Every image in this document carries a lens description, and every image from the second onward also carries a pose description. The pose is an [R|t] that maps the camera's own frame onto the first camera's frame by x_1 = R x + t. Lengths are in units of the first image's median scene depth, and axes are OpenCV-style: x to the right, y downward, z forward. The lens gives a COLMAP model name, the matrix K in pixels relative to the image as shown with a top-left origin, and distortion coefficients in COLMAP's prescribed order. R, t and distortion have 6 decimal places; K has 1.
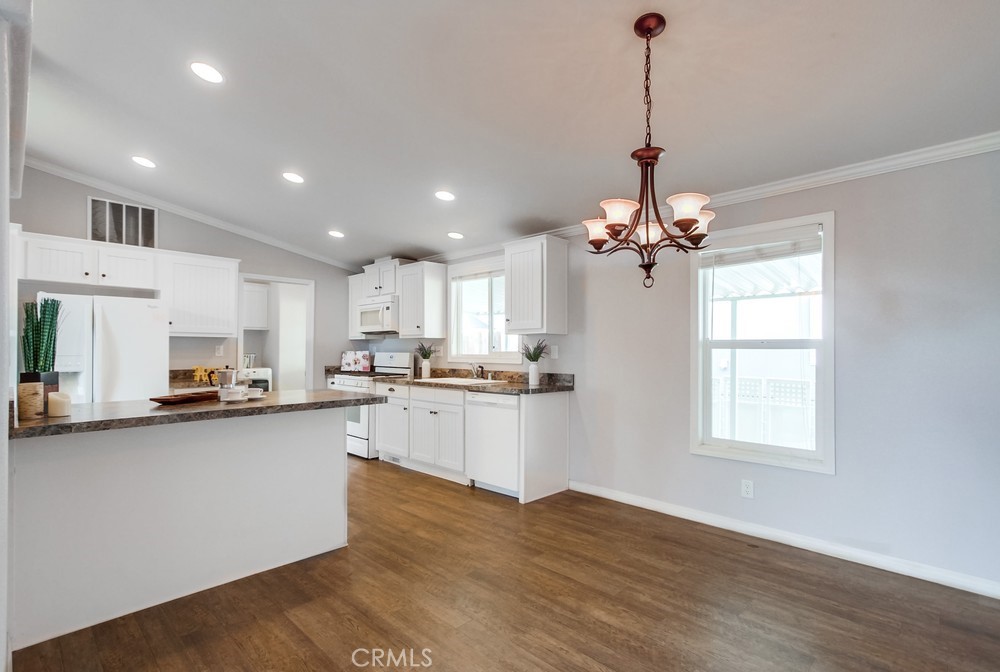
lens RADIAL K [[484.7, 0, 501.4], [0, 484.7, 348.0], [0, 0, 1]] dist [0.002005, 0.000564]
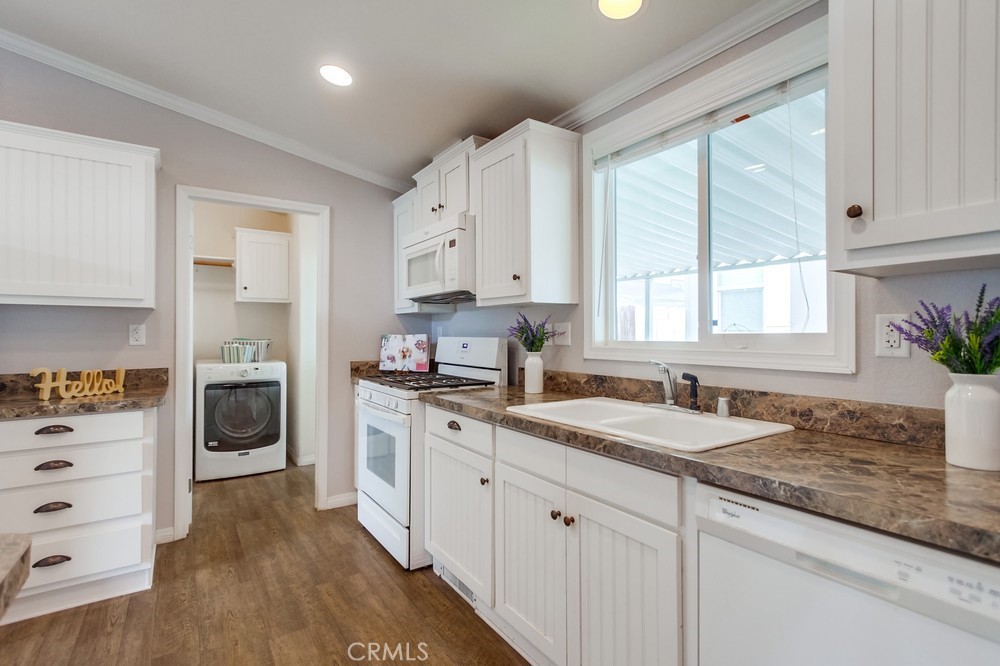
lens RADIAL K [[476.2, 0, 493.7], [0, 476.2, 333.1], [0, 0, 1]] dist [0.001106, 0.000339]
pose [[0.976114, -0.004515, -0.217210, -0.098821], [0.005092, 0.999985, 0.002095, 0.004824], [0.217198, -0.003151, 0.976123, 0.579229]]
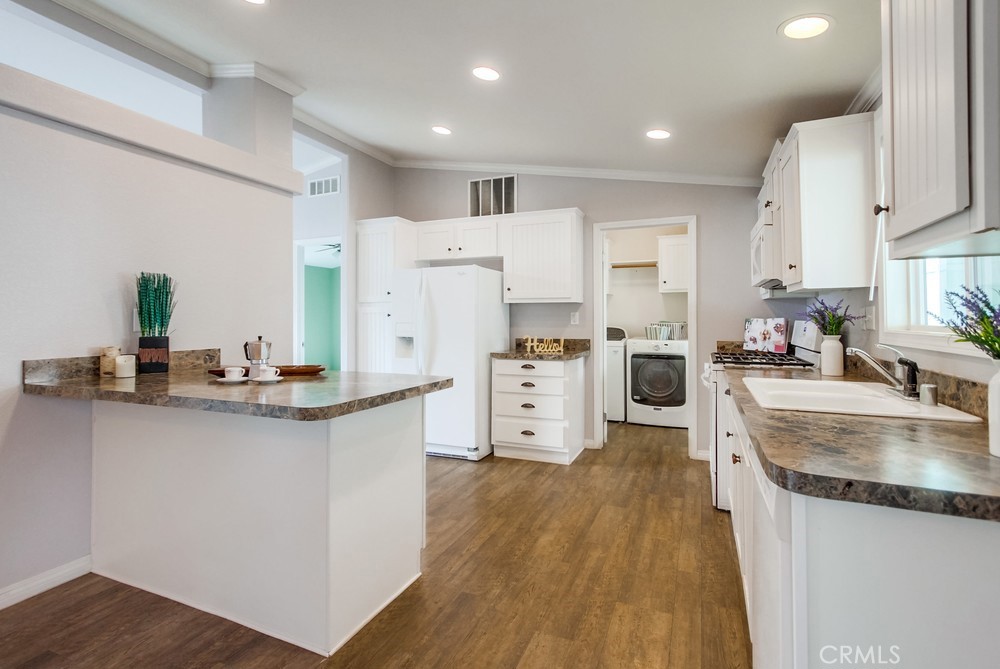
lens RADIAL K [[479.8, 0, 485.5], [0, 479.8, 311.2], [0, 0, 1]] dist [0.012520, 0.000160]
pose [[0.341019, -0.017813, -0.939888, 0.164667], [0.008366, 0.999838, -0.015914, 0.005039], [0.940019, -0.002436, 0.341113, 0.553047]]
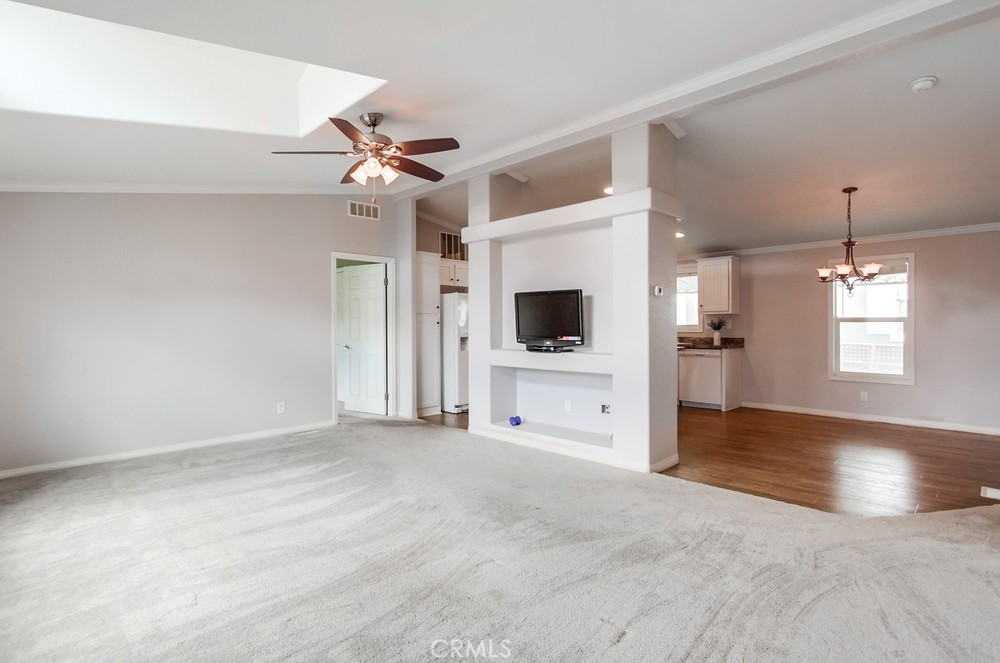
lens RADIAL K [[490.5, 0, 497.4], [0, 490.5, 324.8], [0, 0, 1]] dist [0.000356, -0.000027]
pose [[0.999873, -0.006356, -0.014614, -0.538061], [0.006450, 0.999959, 0.006382, -0.005820], [0.014573, -0.006475, 0.999873, -0.560501]]
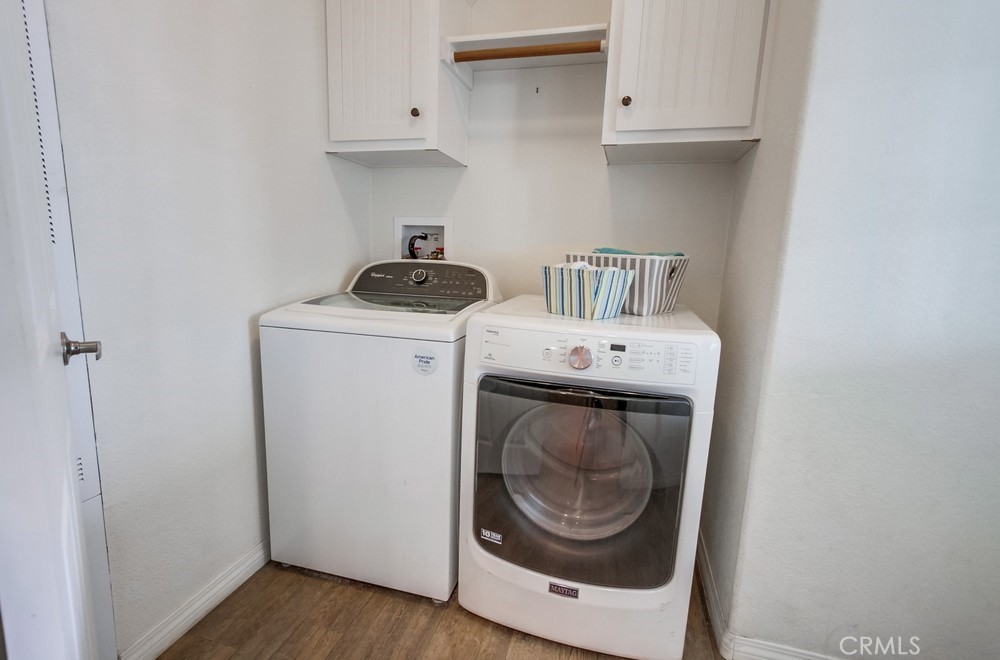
lens RADIAL K [[465.9, 0, 500.0], [0, 465.9, 330.0], [0, 0, 1]] dist [-0.000554, -0.000063]
pose [[0.491309, 0.160928, -0.855989, -0.466766], [-0.031205, 0.985404, 0.167347, 0.017383], [0.870426, -0.055508, 0.489160, 1.072981]]
